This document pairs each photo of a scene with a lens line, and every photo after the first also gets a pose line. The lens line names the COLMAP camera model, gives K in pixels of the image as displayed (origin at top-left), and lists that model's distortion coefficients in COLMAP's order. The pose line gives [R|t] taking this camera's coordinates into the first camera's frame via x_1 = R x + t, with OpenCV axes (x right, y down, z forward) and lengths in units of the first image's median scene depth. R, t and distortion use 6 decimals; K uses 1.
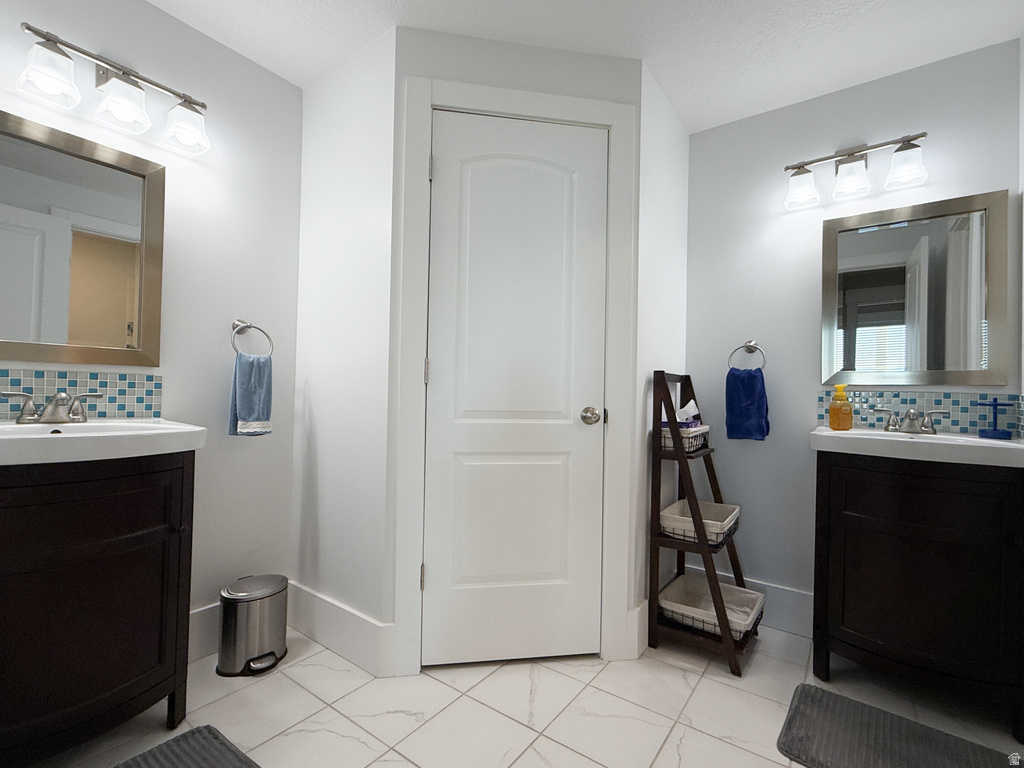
lens RADIAL K [[474.0, 0, 512.0], [0, 474.0, 384.0], [0, 0, 1]] dist [-0.000399, -0.000180]
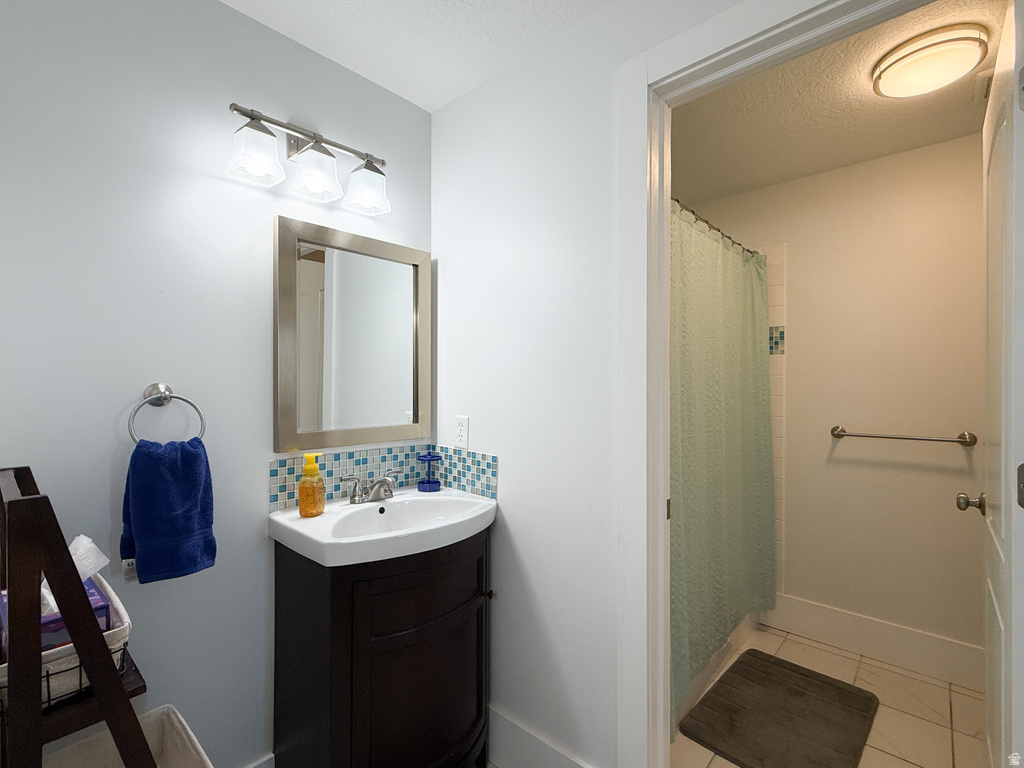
lens RADIAL K [[474.0, 0, 512.0], [0, 474.0, 384.0], [0, 0, 1]] dist [-0.000399, -0.000180]
pose [[0.100083, -0.022175, 0.994732, -0.001209], [-0.018713, 0.999533, 0.024164, -0.121974], [-0.994803, -0.021032, 0.099622, 0.587487]]
